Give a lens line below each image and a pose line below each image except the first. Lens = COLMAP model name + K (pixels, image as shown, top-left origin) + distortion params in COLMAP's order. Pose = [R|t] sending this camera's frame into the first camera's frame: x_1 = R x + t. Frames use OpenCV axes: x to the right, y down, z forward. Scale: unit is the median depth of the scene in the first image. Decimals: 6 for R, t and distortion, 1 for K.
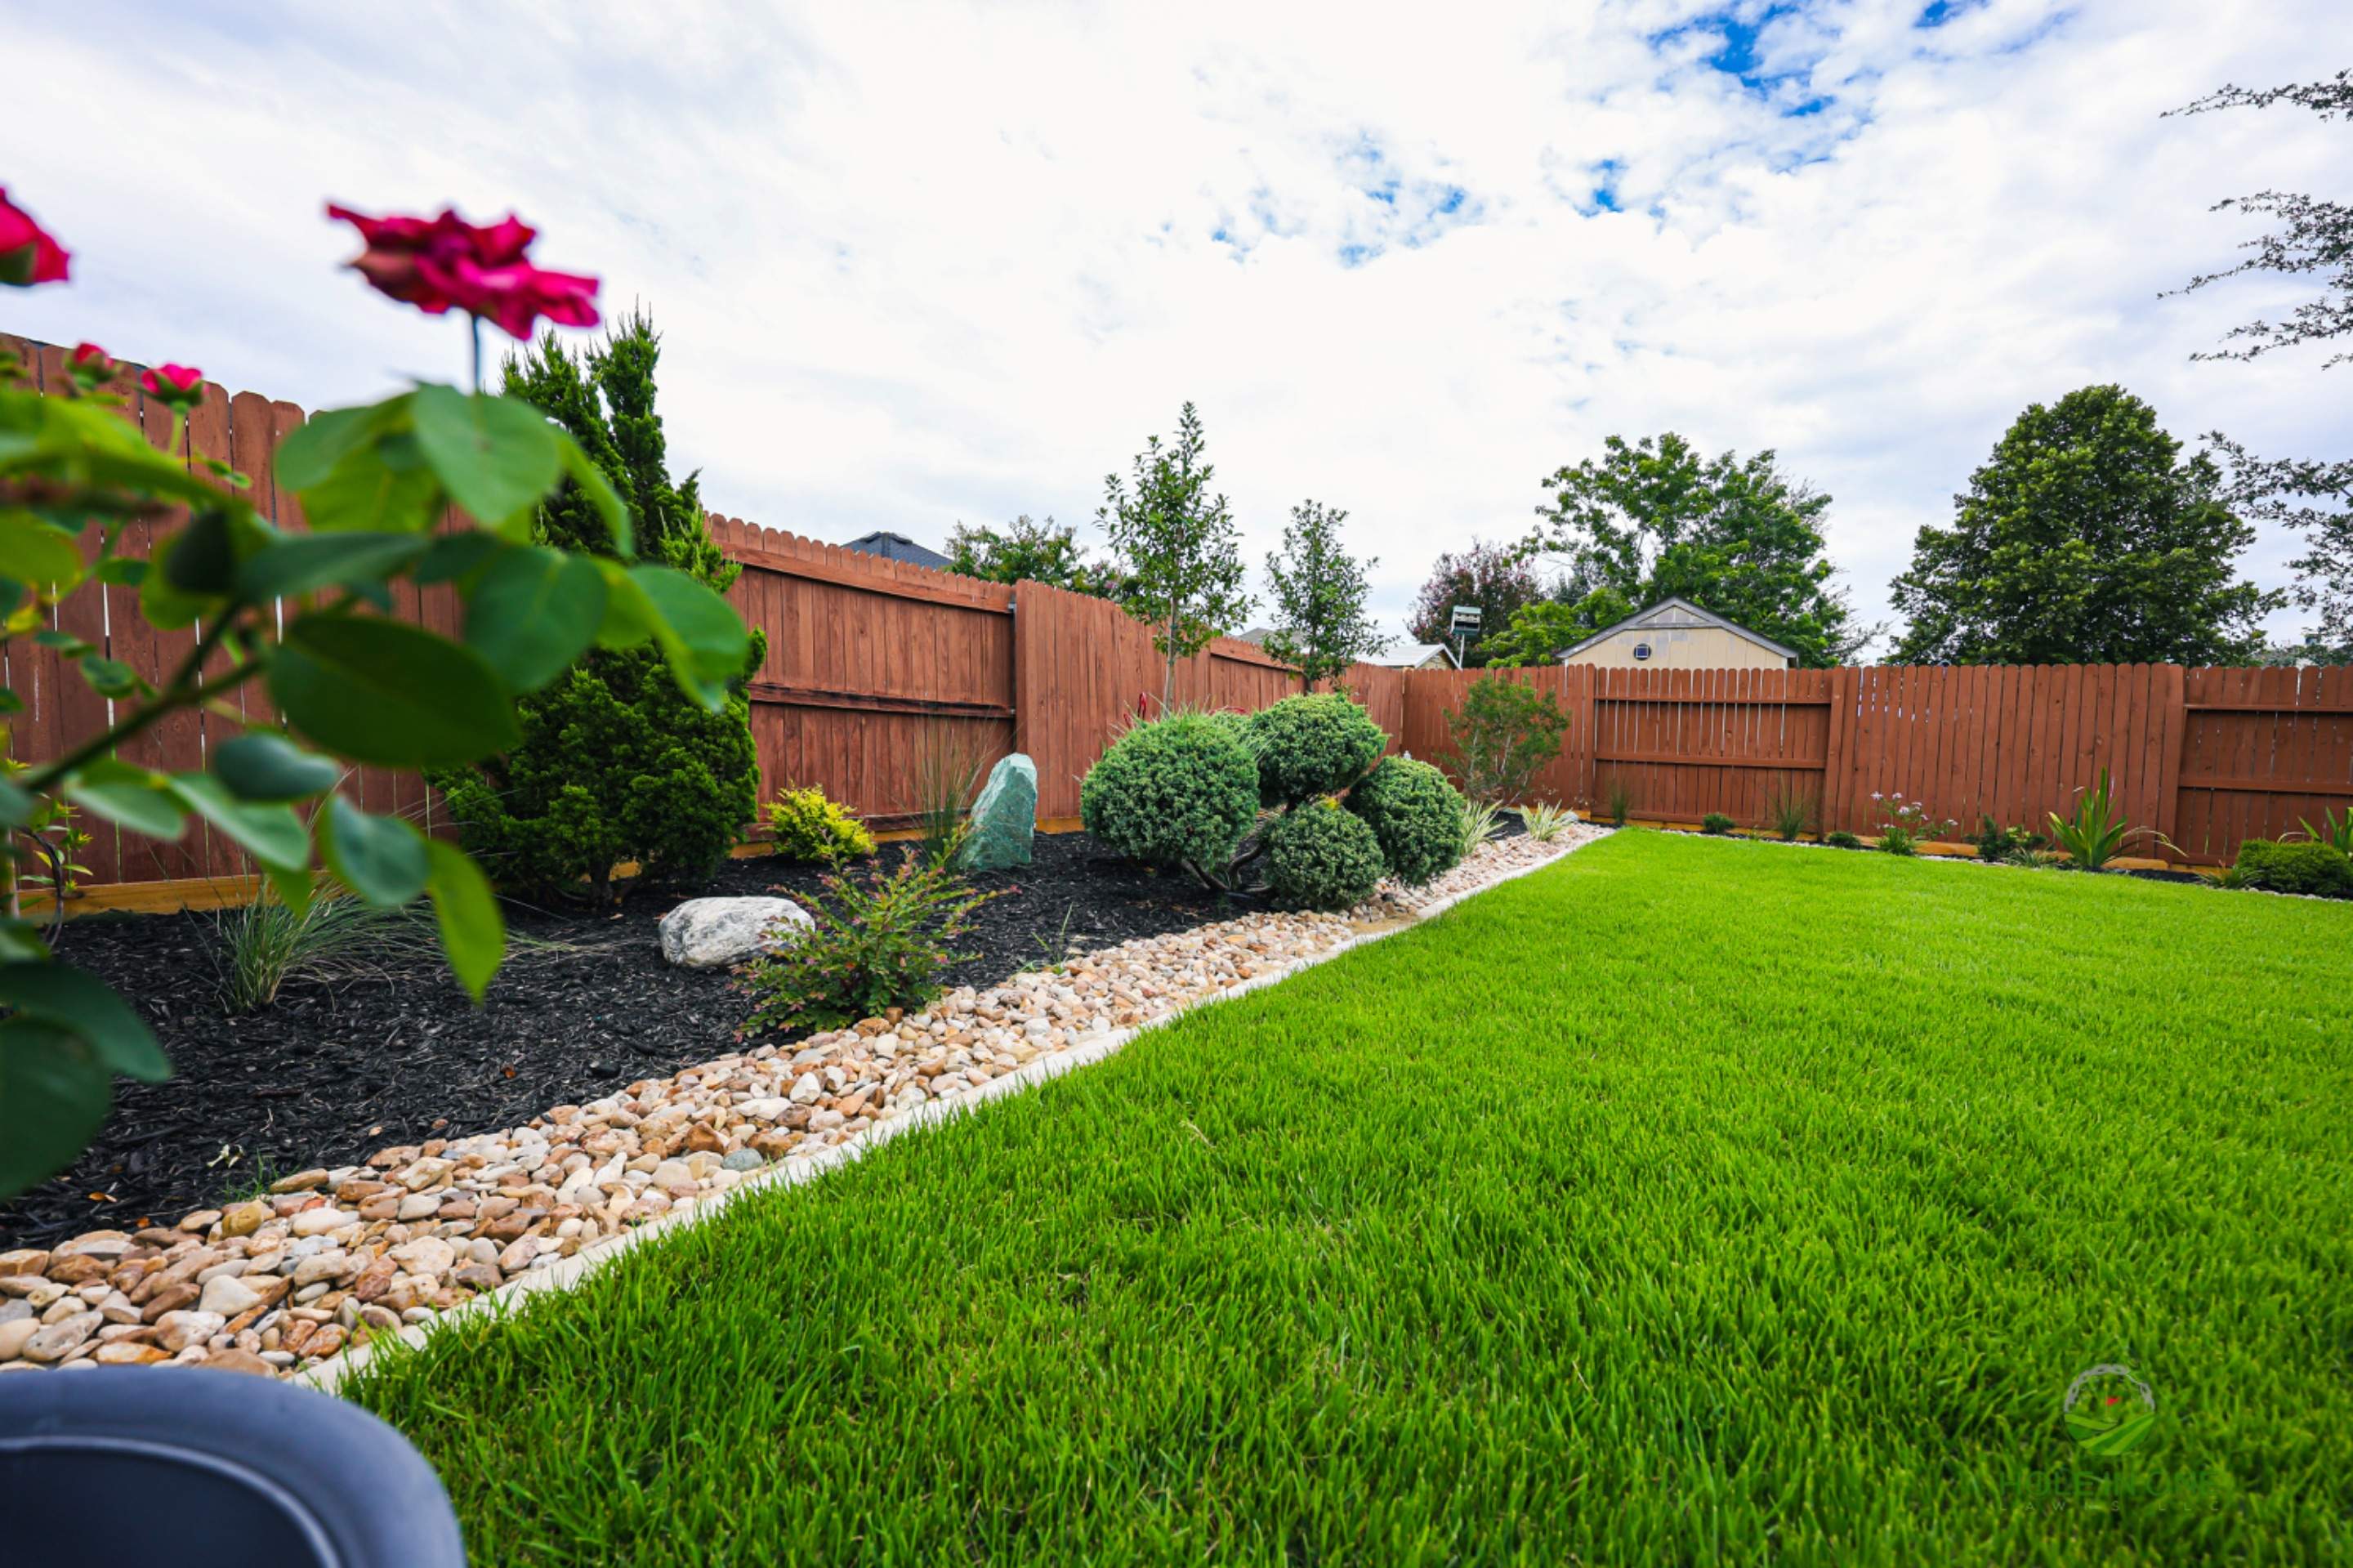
lens RADIAL K [[984.4, 0, 1176.5], [0, 984.4, 784.0], [0, 0, 1]] dist [-0.000564, 0.000187]
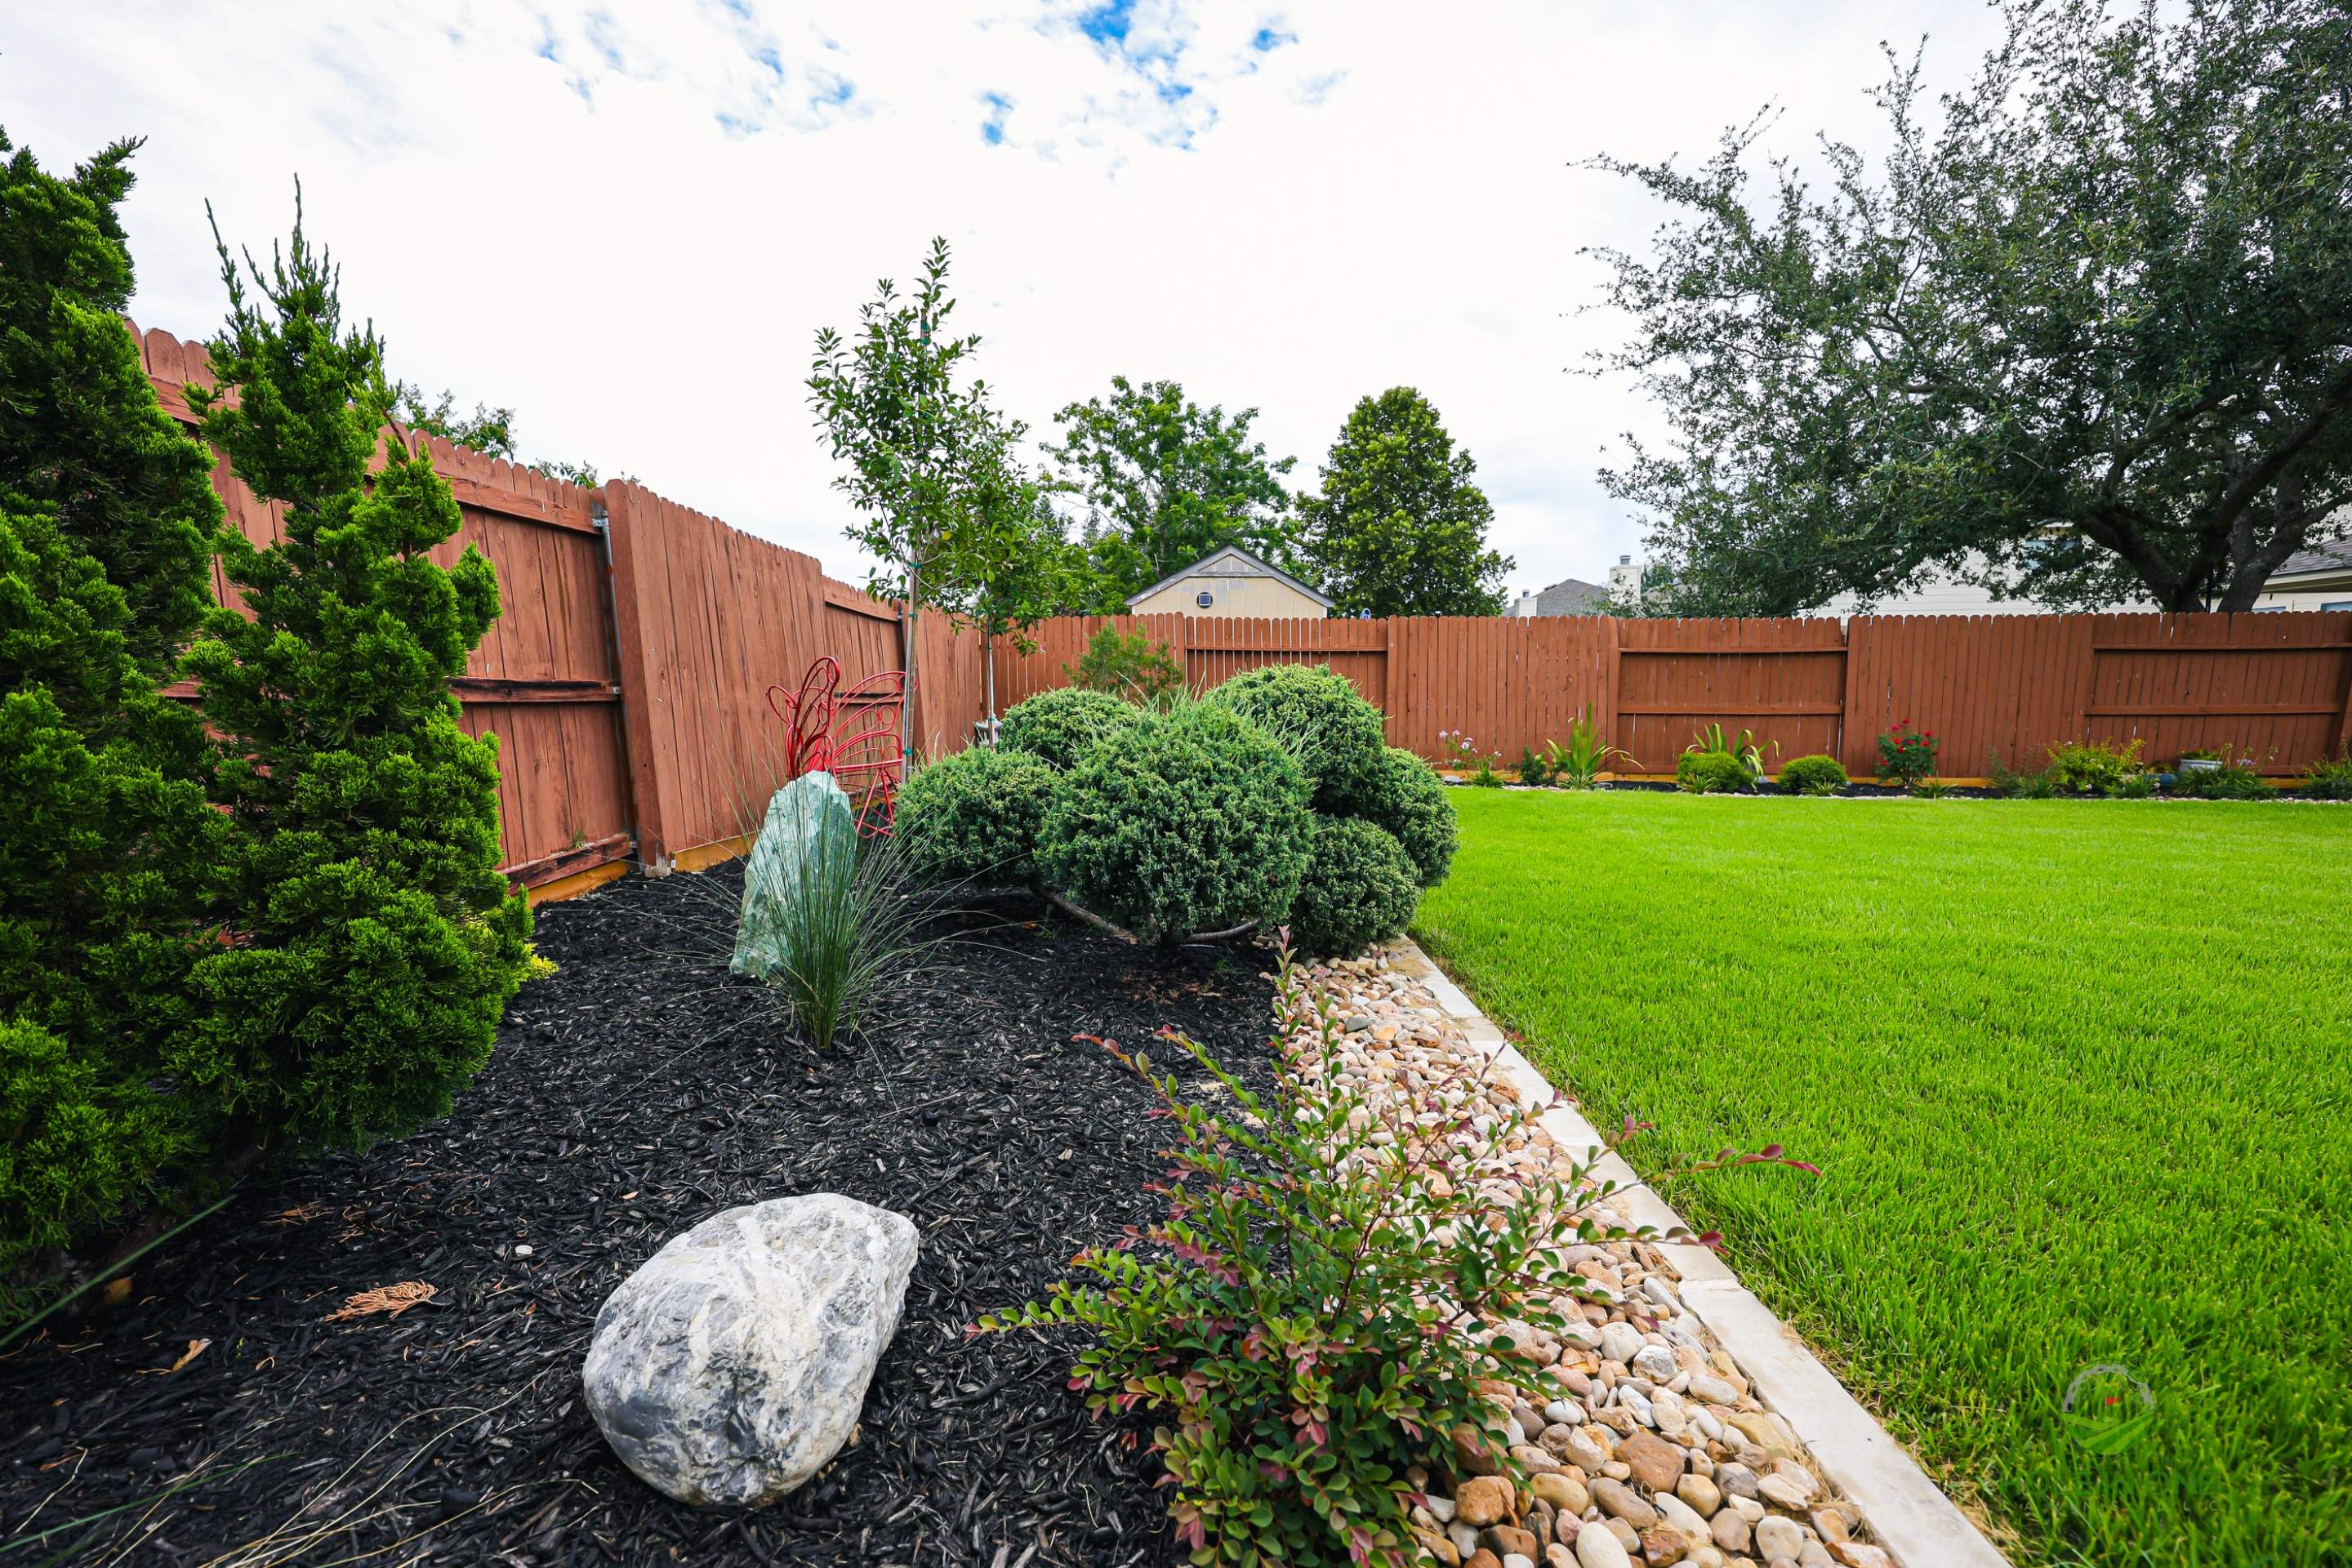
lens RADIAL K [[1024.2, 0, 1176.0], [0, 1024.2, 784.0], [0, 0, 1]] dist [-0.001781, 0.000010]
pose [[0.839730, -0.084911, 0.536325, -0.121520], [0.057063, 0.996028, 0.068347, -0.020661], [-0.539998, -0.026789, 0.841240, 0.134128]]
